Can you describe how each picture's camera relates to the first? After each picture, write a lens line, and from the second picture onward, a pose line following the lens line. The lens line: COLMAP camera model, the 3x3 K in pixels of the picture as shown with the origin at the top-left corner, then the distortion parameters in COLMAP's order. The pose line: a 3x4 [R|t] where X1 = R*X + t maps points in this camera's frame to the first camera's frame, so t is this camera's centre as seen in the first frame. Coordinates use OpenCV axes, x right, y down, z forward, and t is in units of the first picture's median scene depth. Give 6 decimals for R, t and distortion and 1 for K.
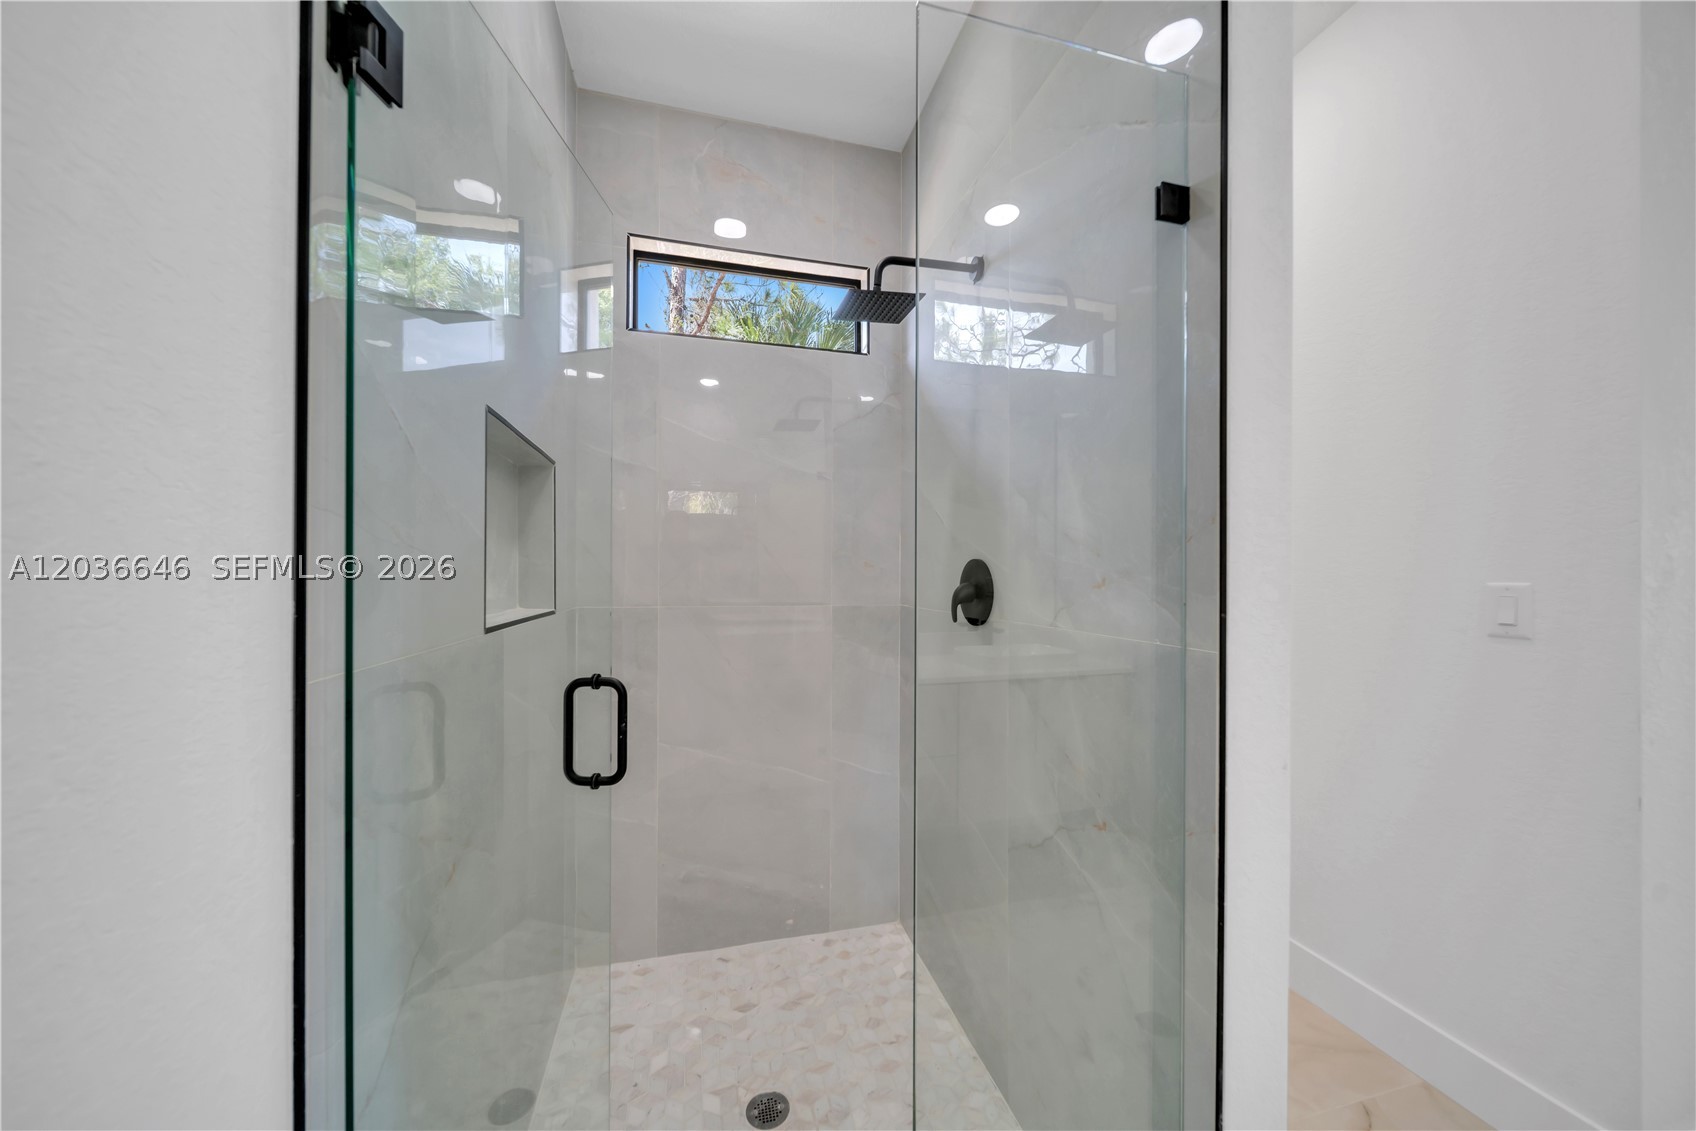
lens RADIAL K [[585.9, 0, 848.7], [0, 585.9, 575.0], [0, 0, 1]] dist [-0.000340, -0.000730]
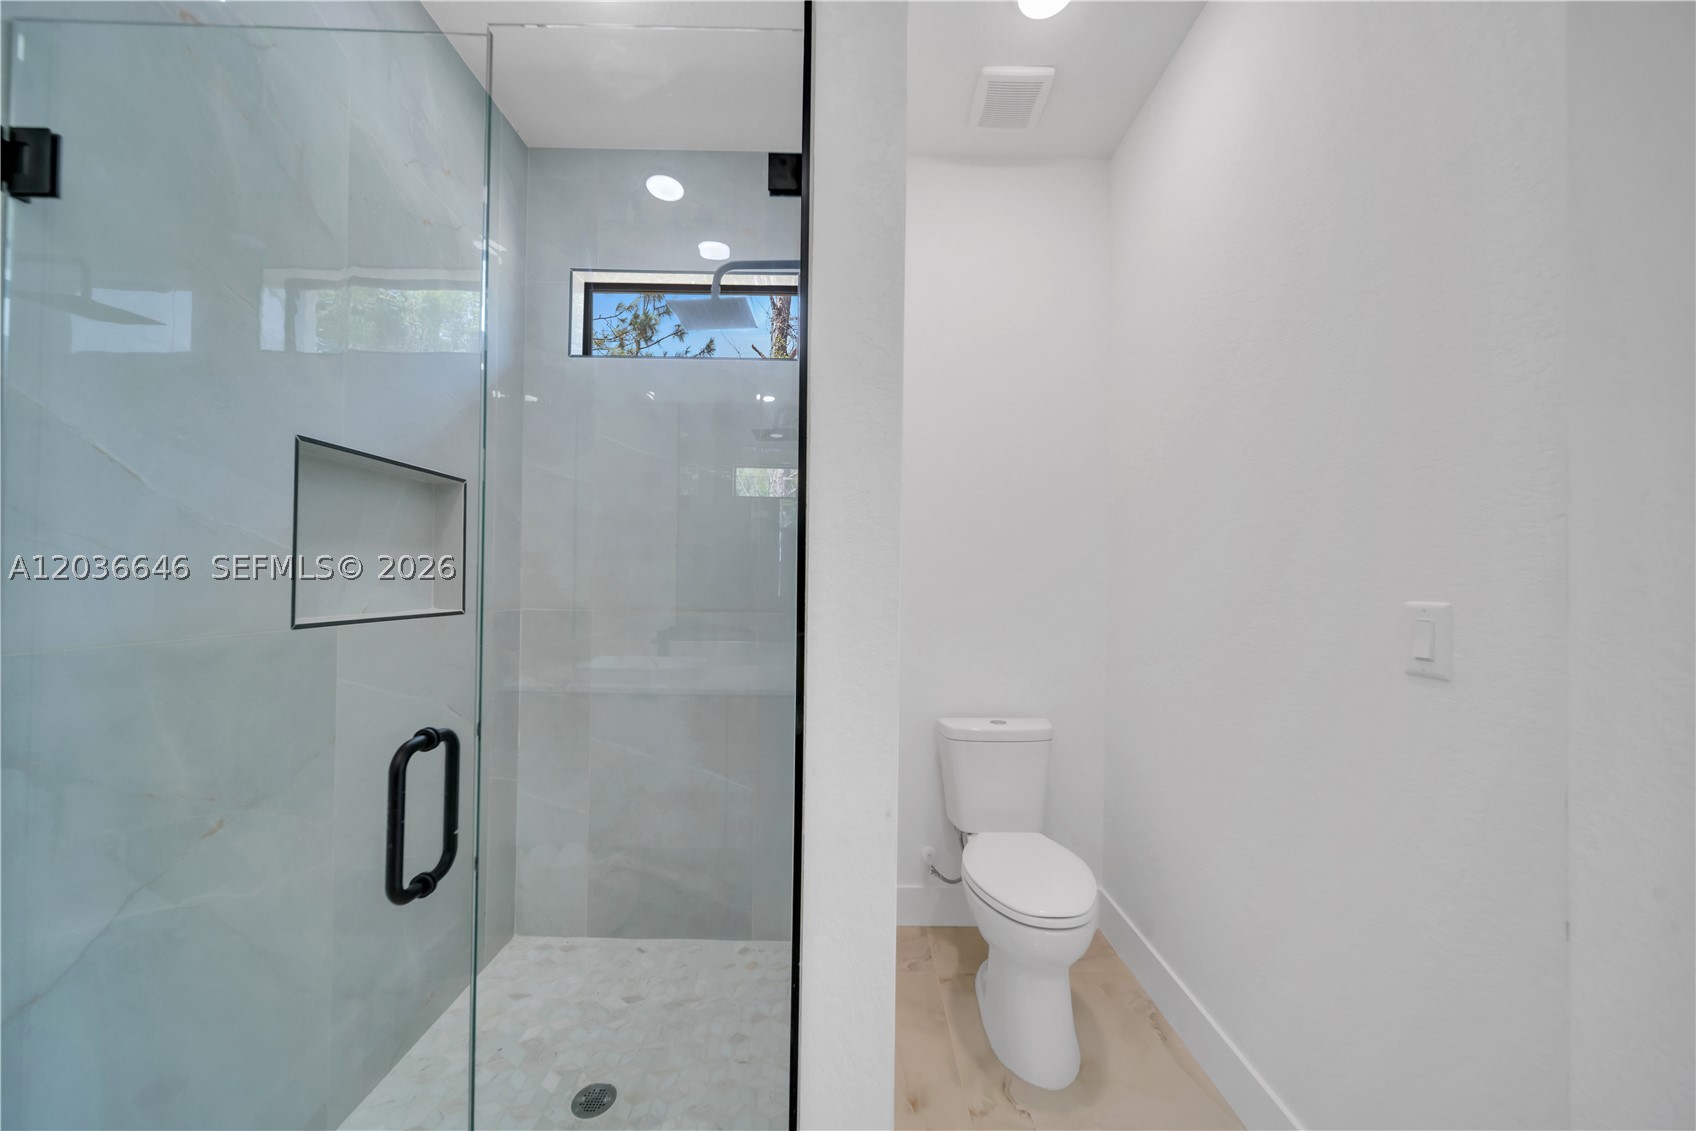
lens RADIAL K [[585.9, 0, 848.7], [0, 585.9, 575.0], [0, 0, 1]] dist [-0.000340, -0.000730]
pose [[0.969183, 0.007494, -0.246228, 0.494669], [-0.010643, 0.999878, -0.011463, -0.003840], [0.246112, 0.013730, 0.969144, 0.089196]]
